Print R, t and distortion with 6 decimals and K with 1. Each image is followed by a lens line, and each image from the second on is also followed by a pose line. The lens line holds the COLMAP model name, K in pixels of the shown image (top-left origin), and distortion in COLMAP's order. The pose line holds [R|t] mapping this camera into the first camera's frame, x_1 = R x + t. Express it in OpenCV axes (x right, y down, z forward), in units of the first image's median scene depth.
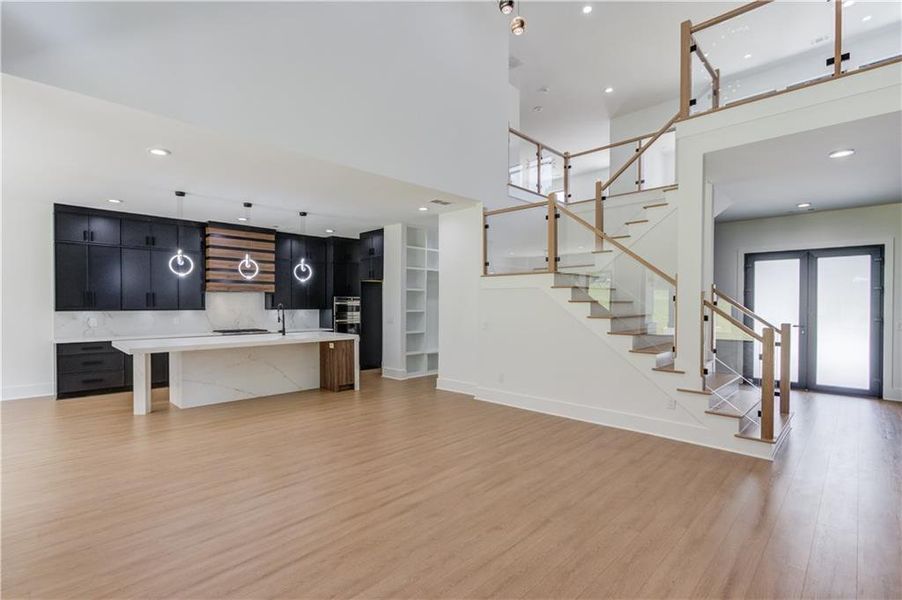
lens RADIAL K [[401.3, 0, 433.3], [0, 401.3, 305.7], [0, 0, 1]] dist [-0.005091, -0.000544]
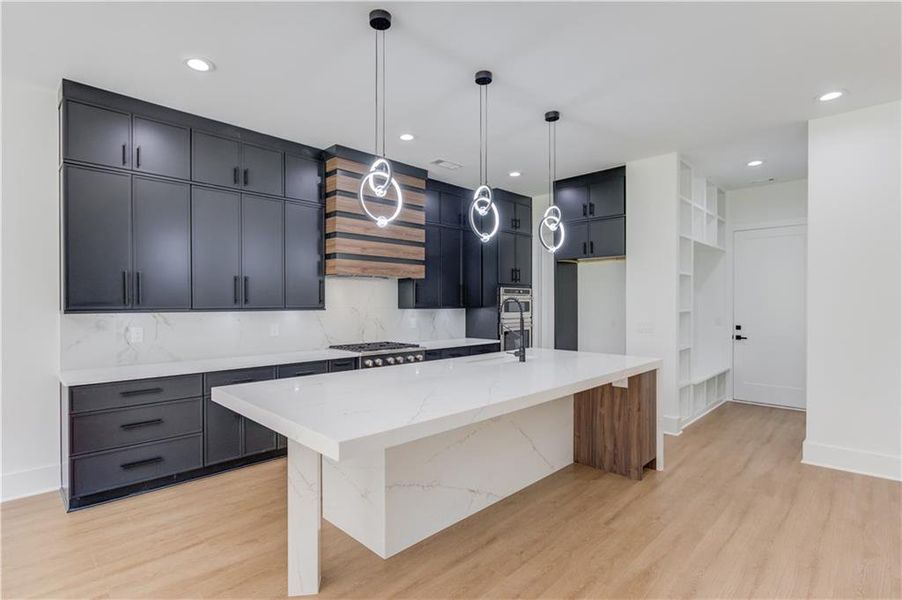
lens RADIAL K [[432.5, 0, 432.7], [0, 432.5, 305.1], [0, 0, 1]] dist [-0.000306, 0.002202]
pose [[0.999767, -0.001975, -0.021485, -0.404176], [0.002094, 0.999982, 0.005558, 0.001698], [0.021473, -0.005601, 0.999754, 0.402801]]
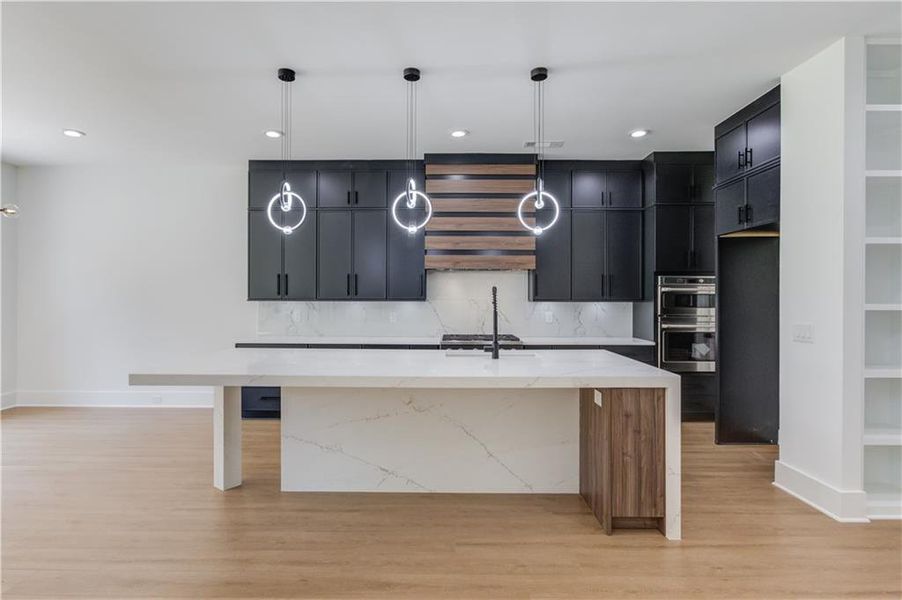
lens RADIAL K [[451.2, 0, 447.2], [0, 451.2, 296.0], [0, 0, 1]] dist [-0.001585, 0.000755]
pose [[0.704599, -0.000085, -0.709605, -0.047783], [-0.003411, 0.999988, -0.003506, 0.005858], [0.709597, 0.004891, 0.704591, 0.522827]]
